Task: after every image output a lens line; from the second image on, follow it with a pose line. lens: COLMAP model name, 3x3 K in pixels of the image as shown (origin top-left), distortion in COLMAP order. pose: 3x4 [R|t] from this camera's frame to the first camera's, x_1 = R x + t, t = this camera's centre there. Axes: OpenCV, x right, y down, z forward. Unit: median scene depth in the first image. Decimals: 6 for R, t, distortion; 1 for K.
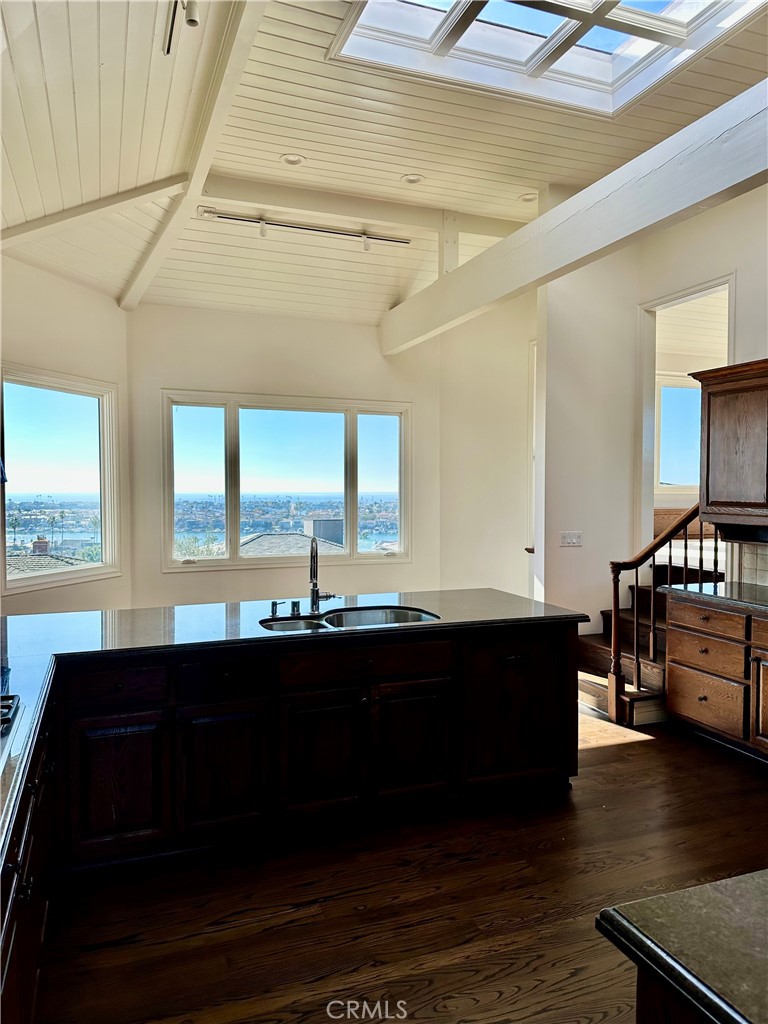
lens RADIAL K [[722.3, 0, 382.2], [0, 722.3, 503.9], [0, 0, 1]] dist [0.075178, -0.085833]
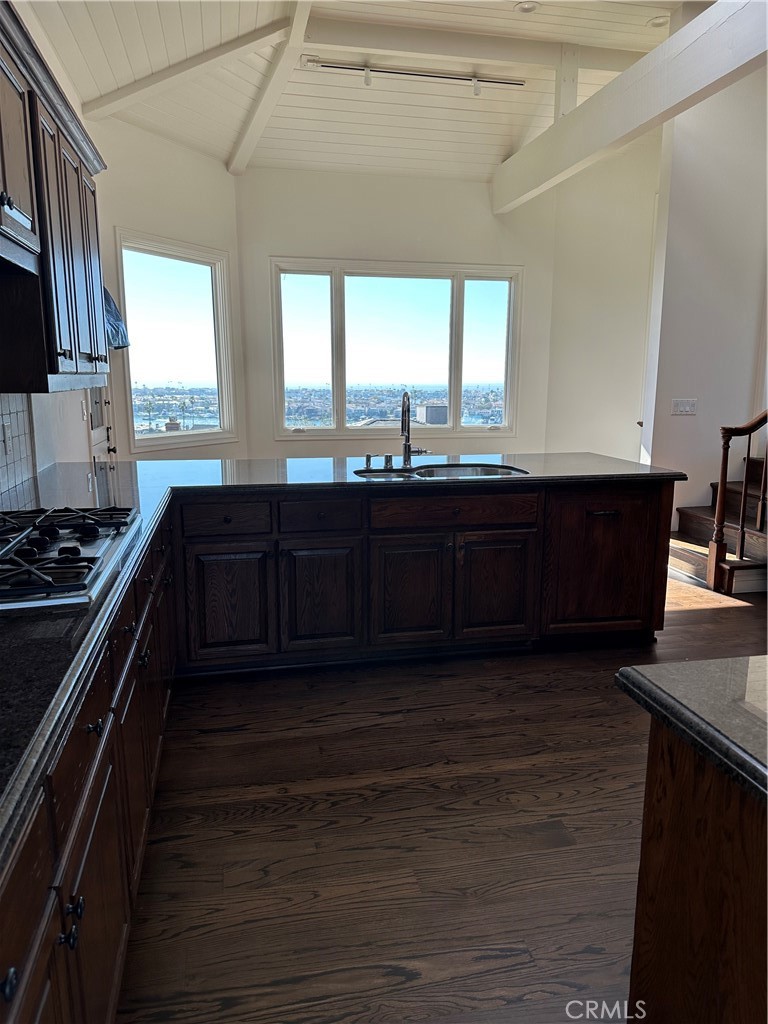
lens RADIAL K [[722.3, 0, 378.3], [0, 722.3, 502.0], [0, 0, 1]] dist [0.075178, -0.085833]
pose [[0.986613, 0.031715, -0.159964, 0.025931], [-0.007452, 0.988650, 0.150051, 0.035089], [0.162907, -0.146850, 0.975652, -0.022713]]
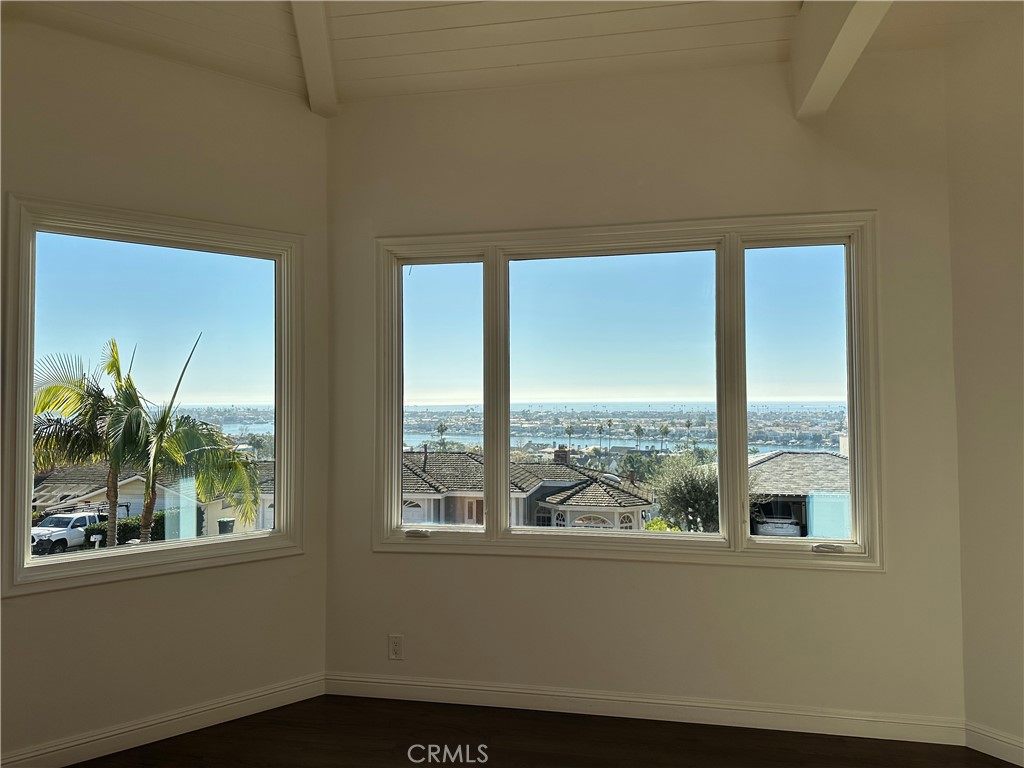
lens RADIAL K [[722.3, 0, 505.2], [0, 722.3, 379.3], [0, 0, 1]] dist [0.075178, -0.085833]
pose [[0.846598, -0.020432, -0.531840, 0.130928], [-0.004823, 0.998927, -0.046053, -0.020001], [0.532210, 0.041554, 0.845592, 0.730676]]
